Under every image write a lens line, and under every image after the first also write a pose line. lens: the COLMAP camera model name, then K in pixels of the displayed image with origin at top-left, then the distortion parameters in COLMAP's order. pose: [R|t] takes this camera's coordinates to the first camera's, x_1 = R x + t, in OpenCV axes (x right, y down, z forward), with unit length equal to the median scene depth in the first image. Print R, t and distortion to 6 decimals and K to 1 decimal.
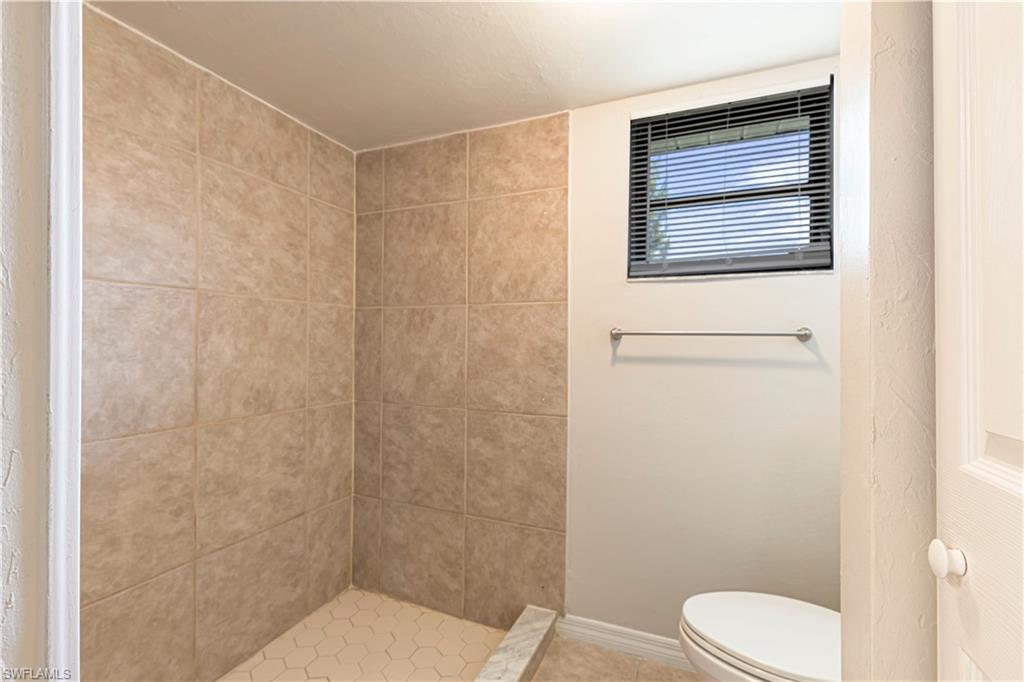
lens RADIAL K [[458.0, 0, 517.1], [0, 458.0, 343.5], [0, 0, 1]] dist [0.008197, -0.001086]
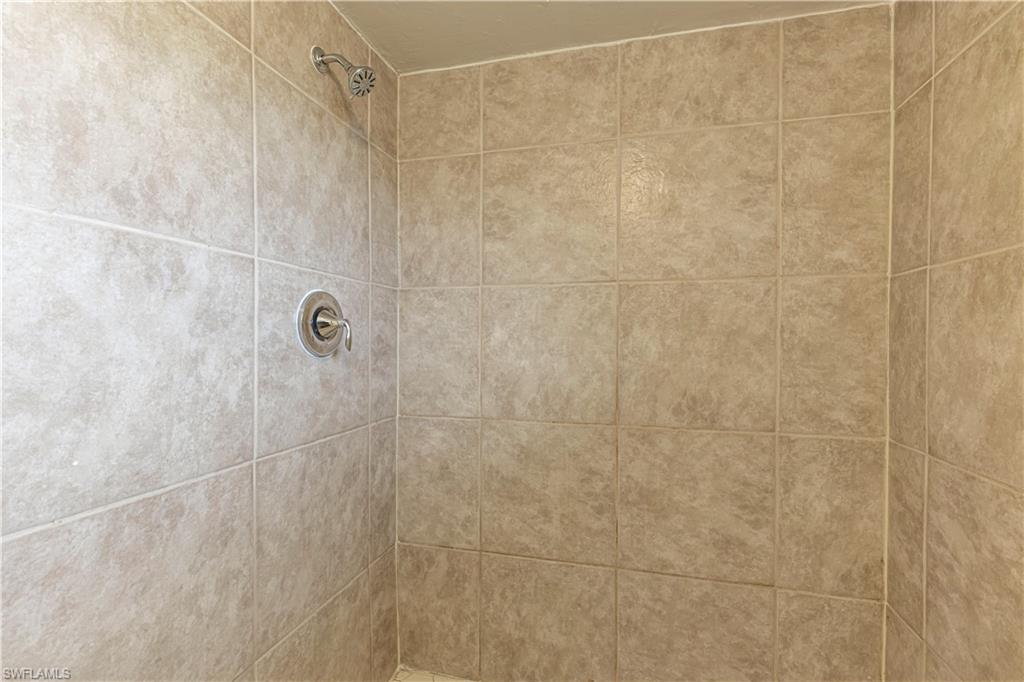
lens RADIAL K [[458.0, 0, 517.1], [0, 458.0, 343.5], [0, 0, 1]] dist [0.008197, -0.001086]
pose [[0.151370, 0.001052, -0.988477, 0.179726], [-0.003132, 0.999995, 0.000585, 0.008998], [0.988472, 0.003007, 0.151372, 0.590395]]
